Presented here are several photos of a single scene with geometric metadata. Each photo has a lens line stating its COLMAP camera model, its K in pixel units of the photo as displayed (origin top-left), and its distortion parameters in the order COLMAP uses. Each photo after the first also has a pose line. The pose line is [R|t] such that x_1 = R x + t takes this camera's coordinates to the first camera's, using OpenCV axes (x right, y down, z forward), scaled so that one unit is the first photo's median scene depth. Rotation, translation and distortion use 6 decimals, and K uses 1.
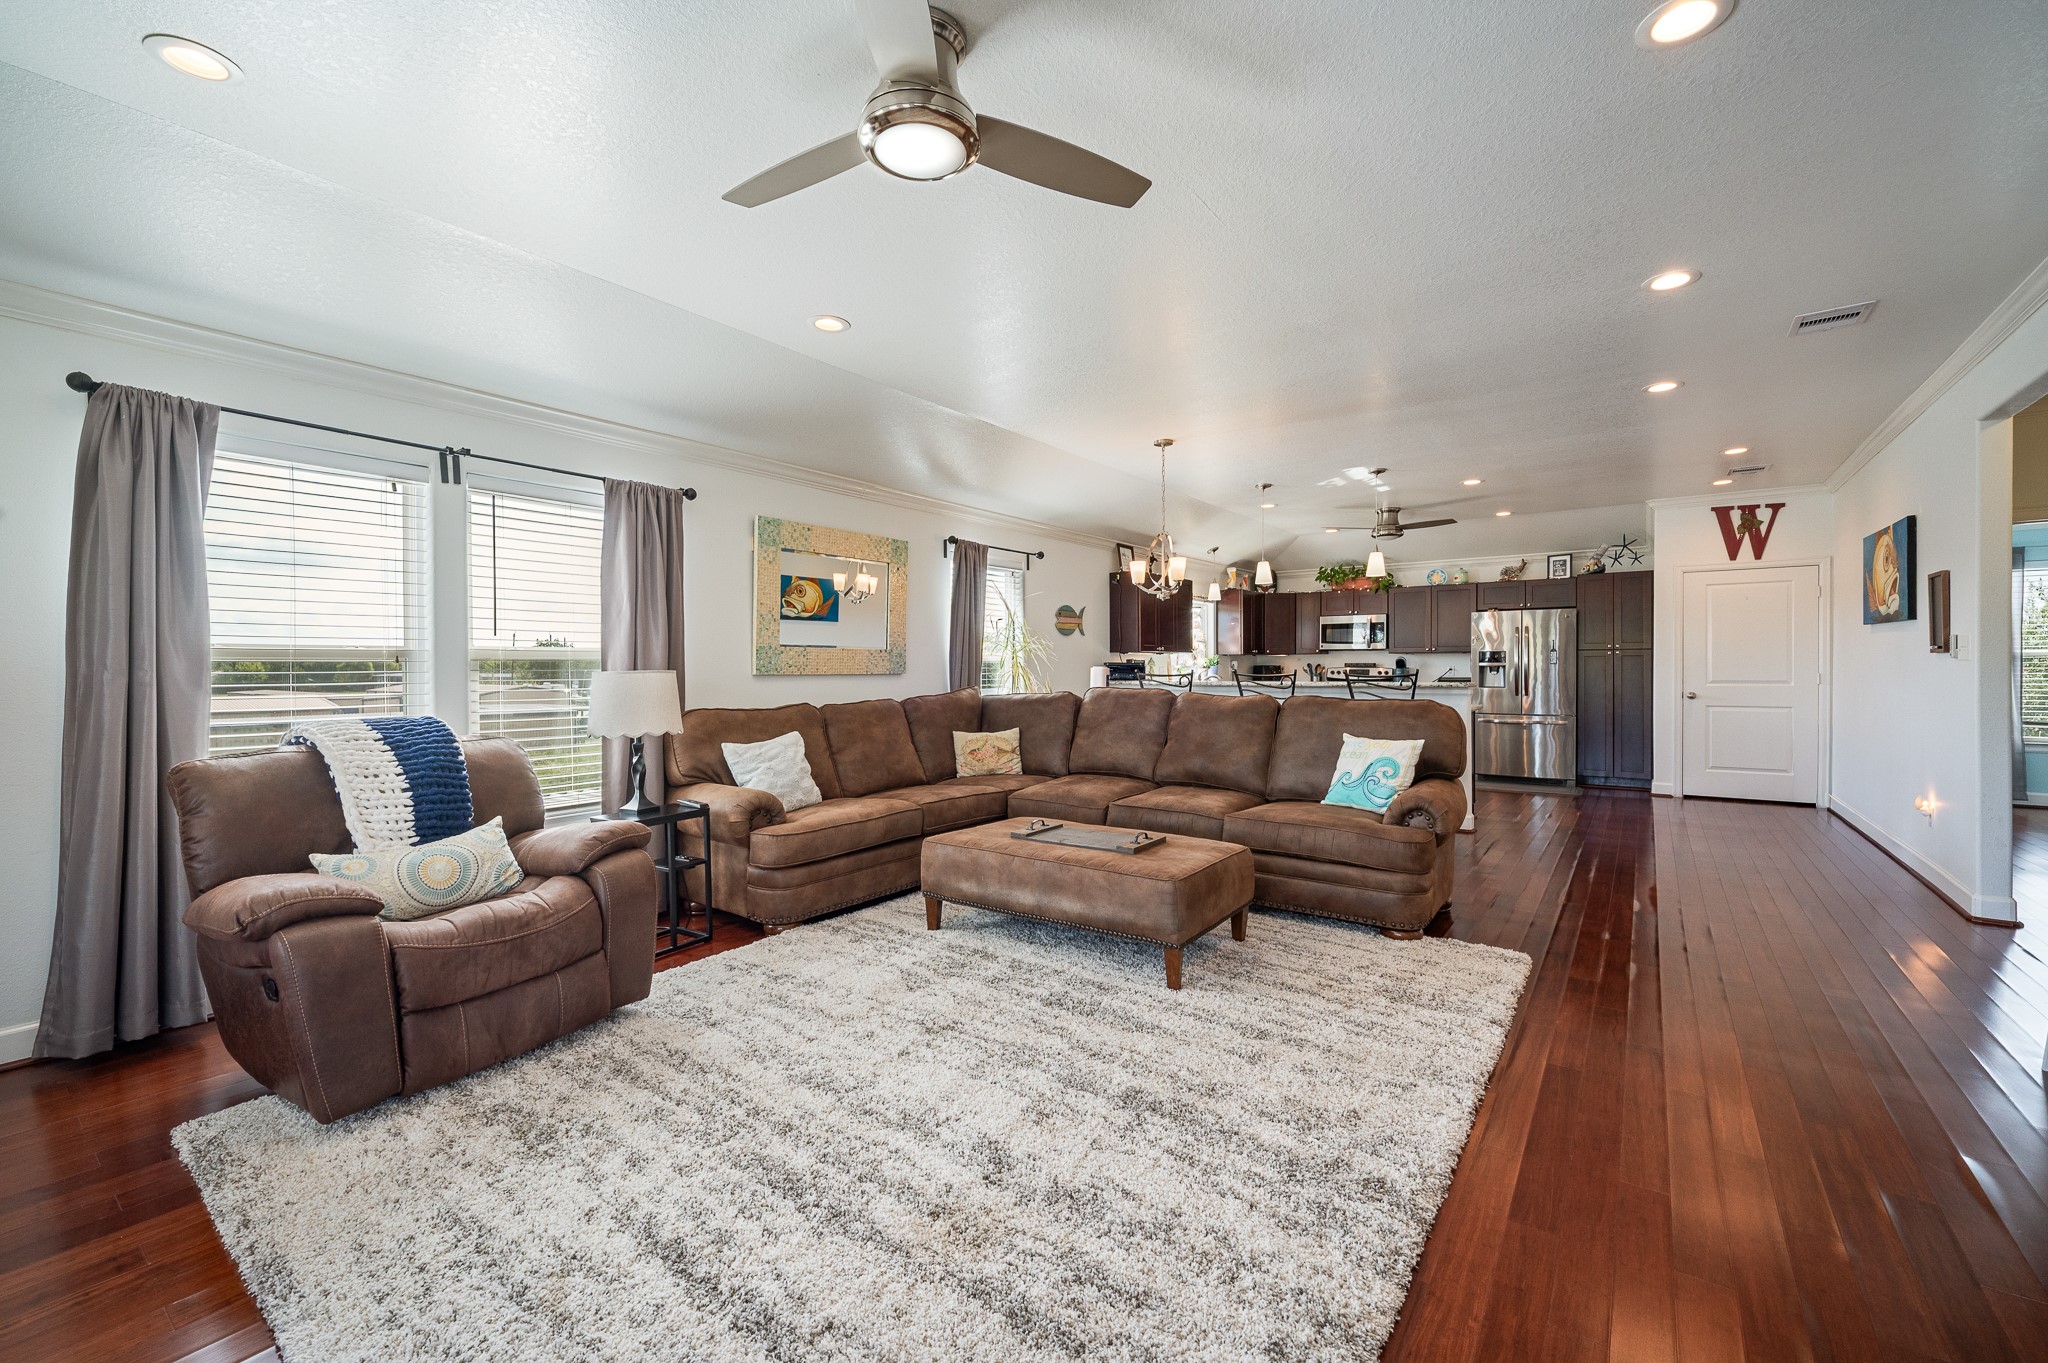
lens RADIAL K [[852.6, 0, 1016.5], [0, 852.6, 674.9], [0, 0, 1]] dist [0.005565, -0.003279]
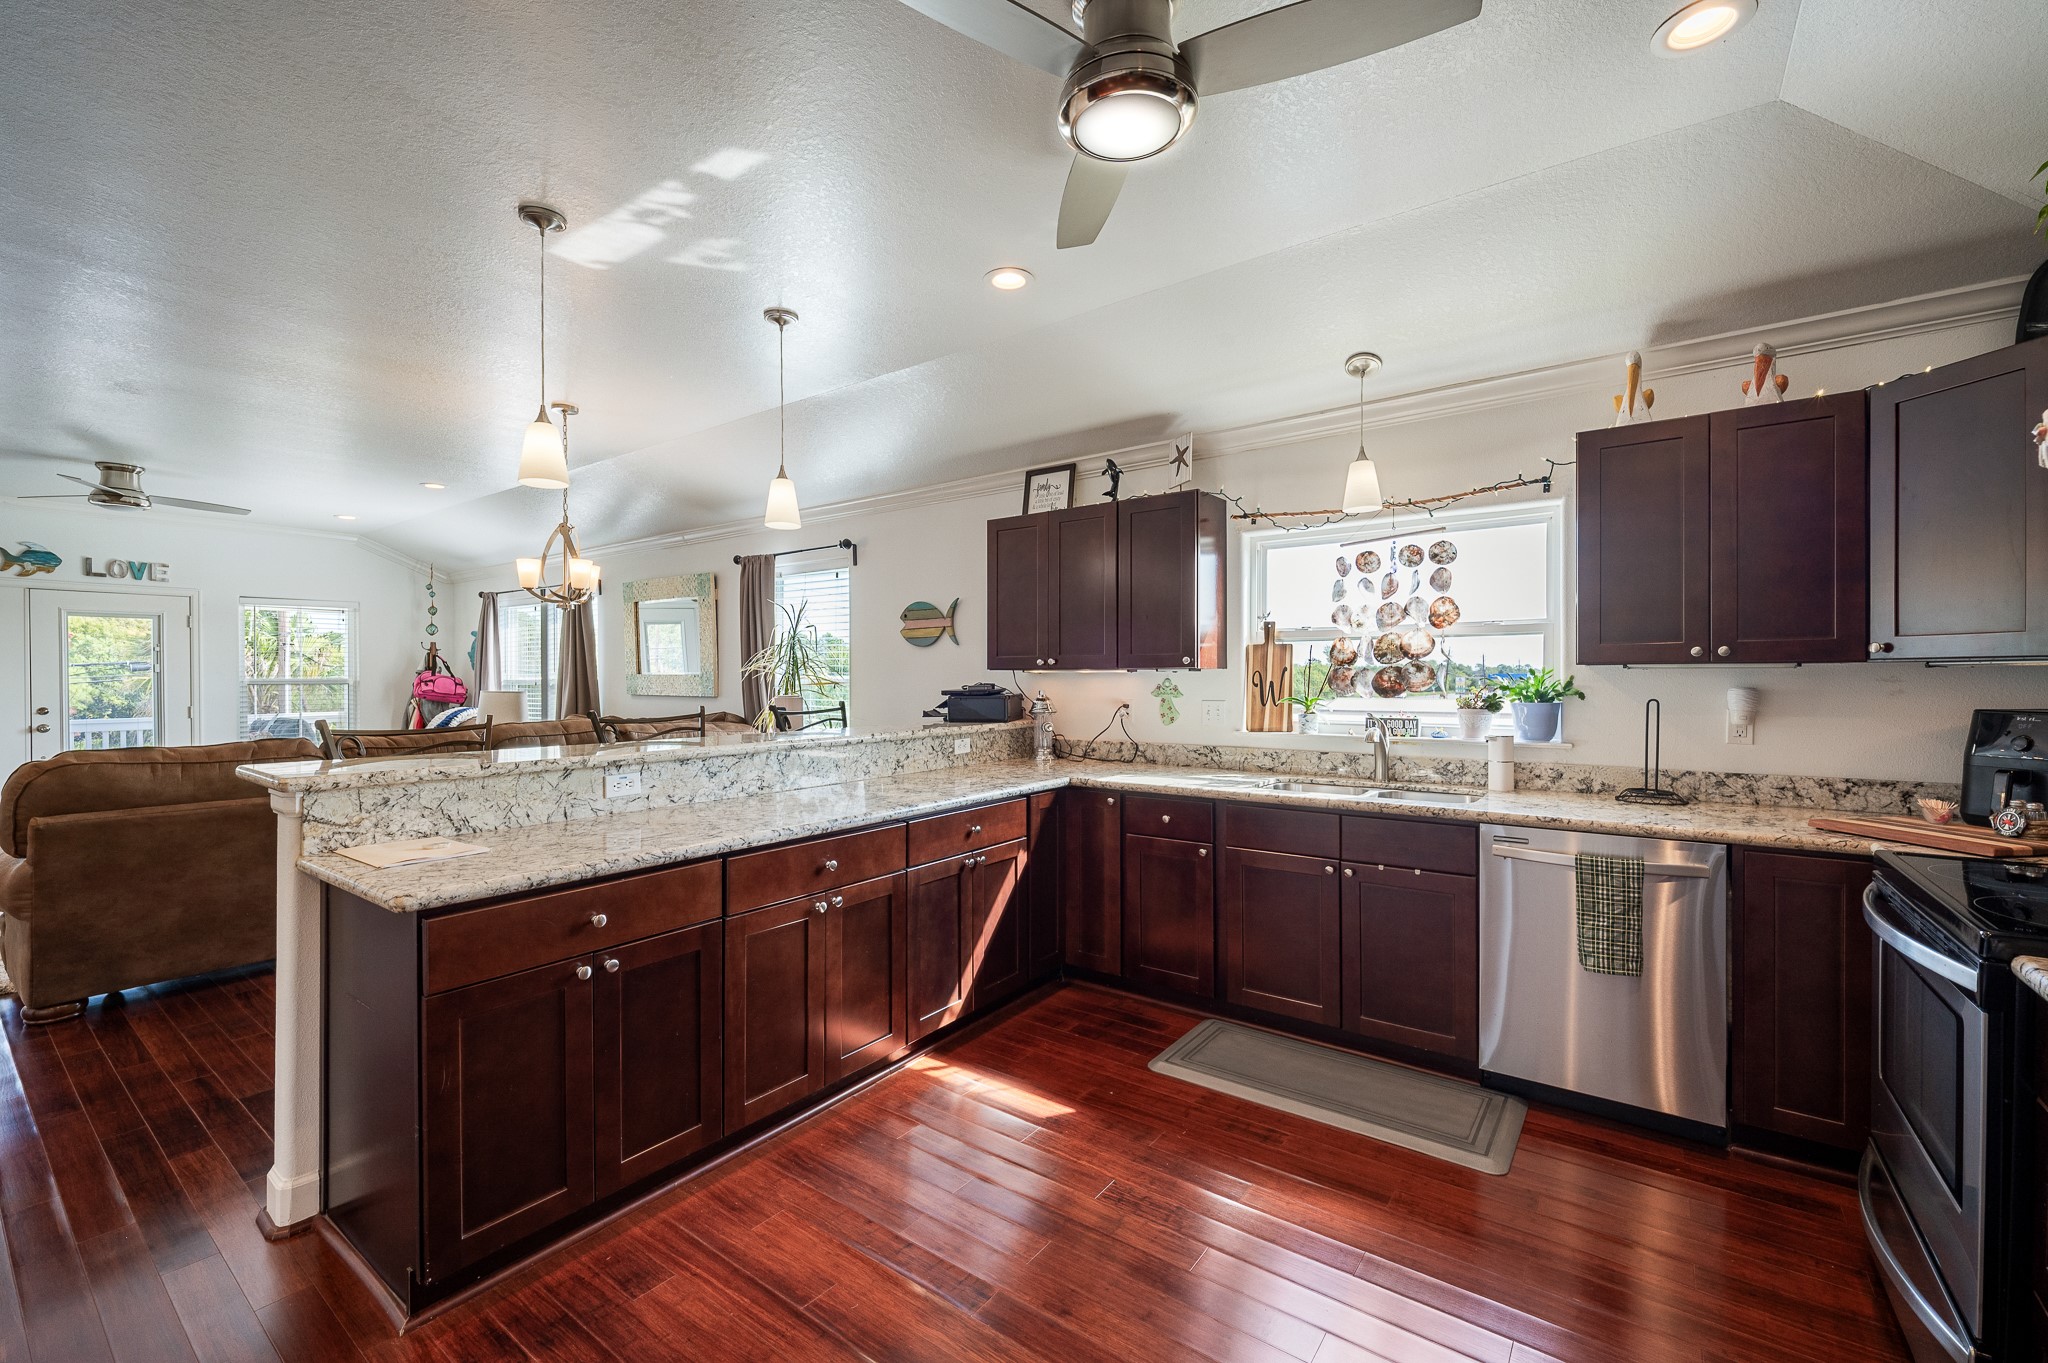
lens RADIAL K [[852.6, 0, 1012.9], [0, 852.6, 678.9], [0, 0, 1]] dist [0.005565, -0.003279]
pose [[-0.013279, 0.007855, -0.999881, 1.251514], [-0.007148, 0.999943, 0.007951, -0.047945], [0.999886, 0.007253, -0.013222, 1.875743]]
